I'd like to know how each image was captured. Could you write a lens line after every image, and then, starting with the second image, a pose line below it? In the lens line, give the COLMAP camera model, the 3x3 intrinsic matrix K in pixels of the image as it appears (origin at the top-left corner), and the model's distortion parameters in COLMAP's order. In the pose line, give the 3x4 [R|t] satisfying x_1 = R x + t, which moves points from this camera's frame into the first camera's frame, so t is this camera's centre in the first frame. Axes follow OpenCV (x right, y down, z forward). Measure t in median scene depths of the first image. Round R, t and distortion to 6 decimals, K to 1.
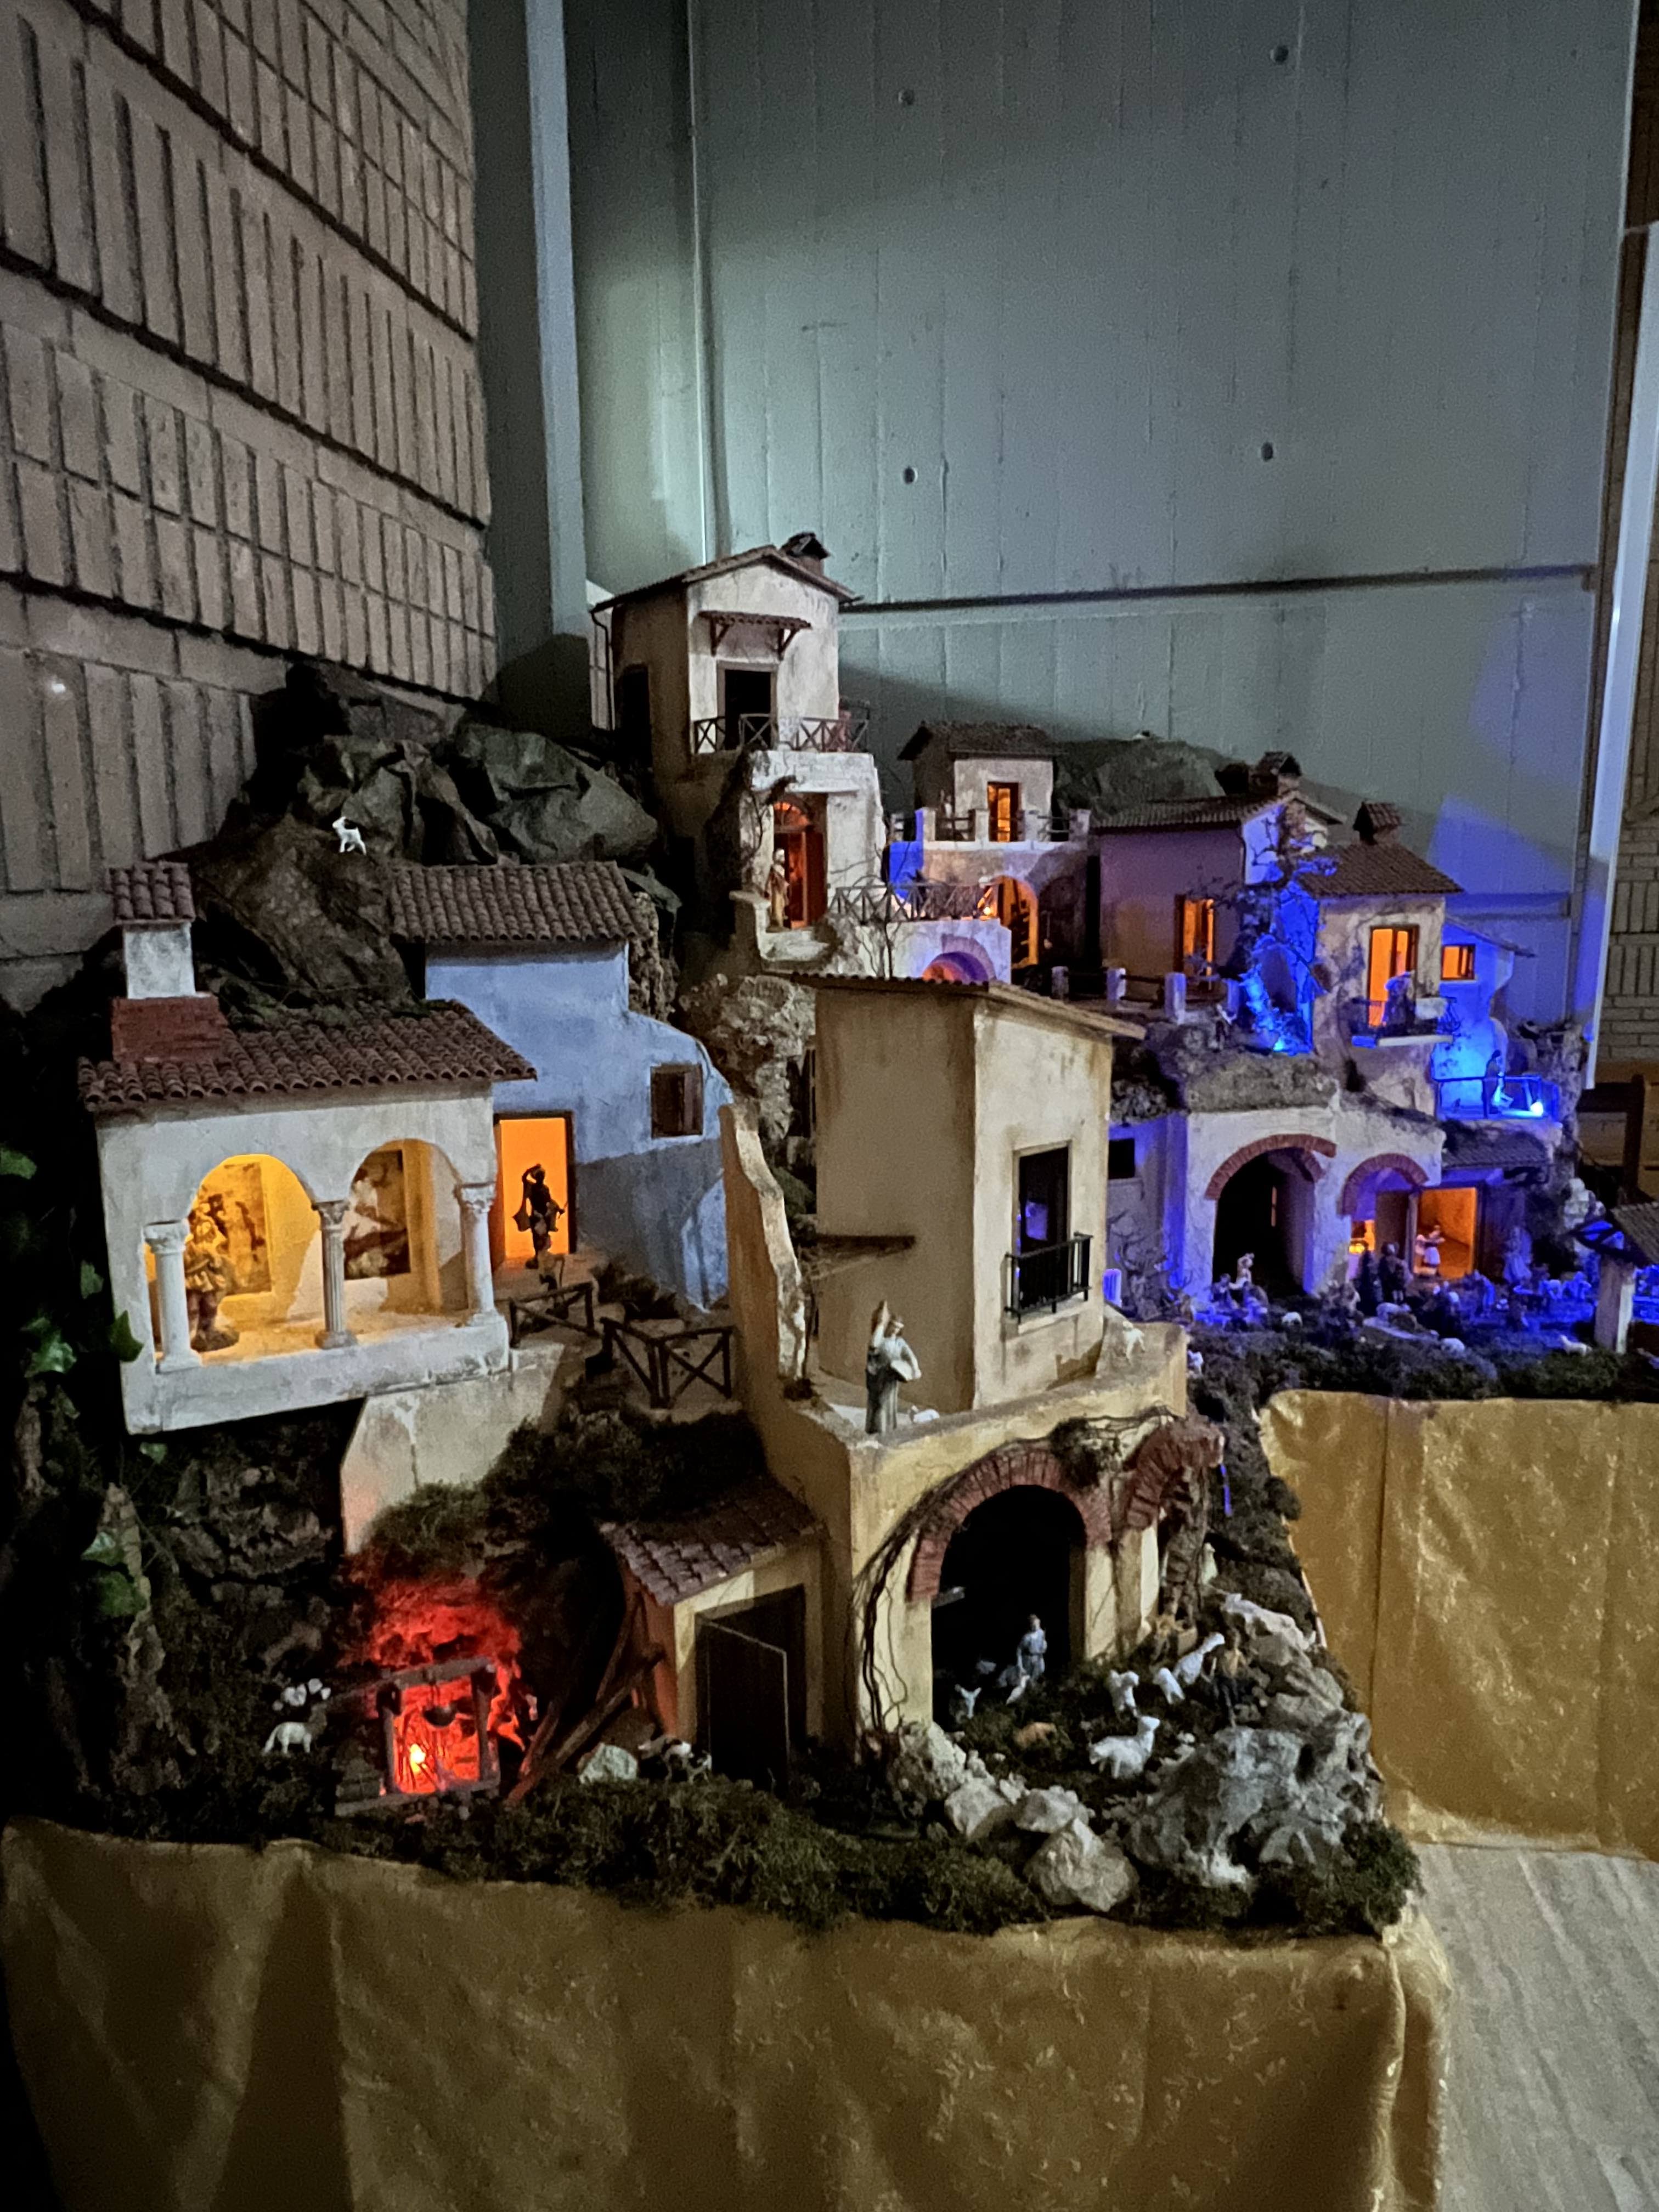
lens RADIAL K [[1416.2, 0, 830.2], [0, 1416.2, 1098.9], [0, 0, 1]] dist [0.002624, 0.003866]
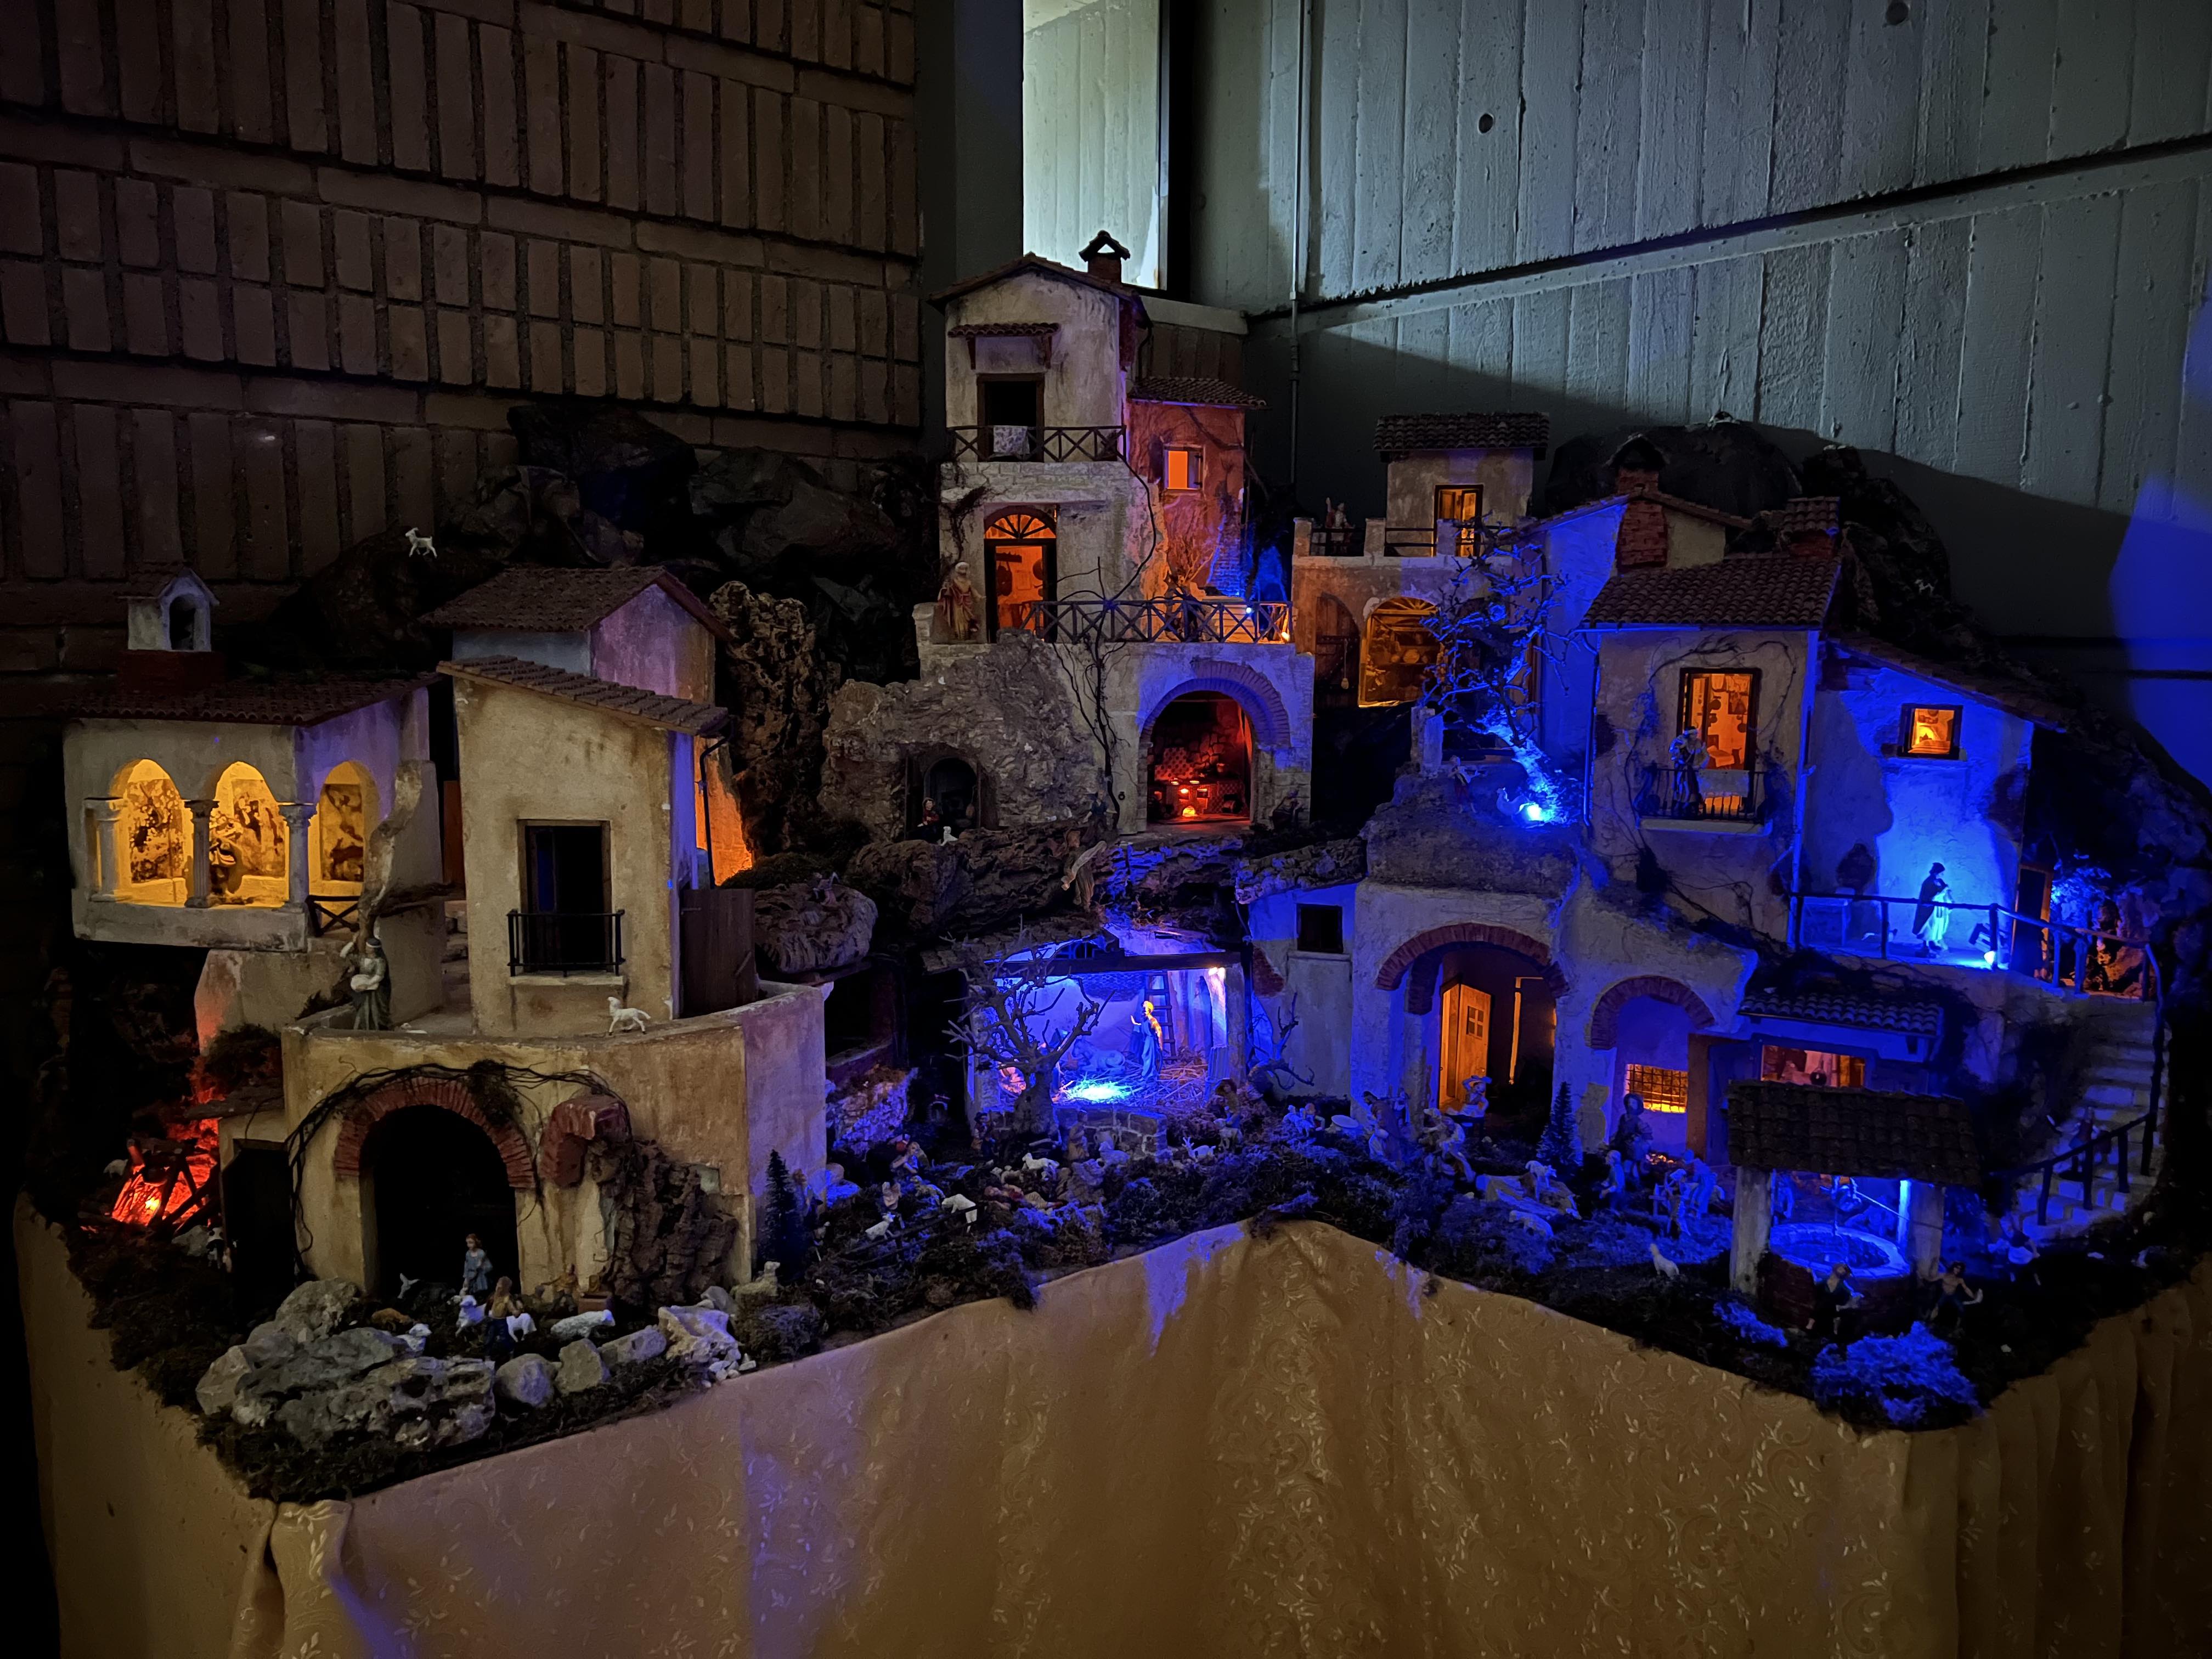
lens RADIAL K [[1660.9, 0, 1105.6], [0, 1660.9, 833.5], [0, 0, 1]] dist [0.033112, -0.005662]
pose [[0.771196, 0.104519, -0.627959, 0.751527], [-0.119405, 0.992672, 0.018581, -0.018112], [0.625299, 0.060652, 0.778025, 0.153770]]
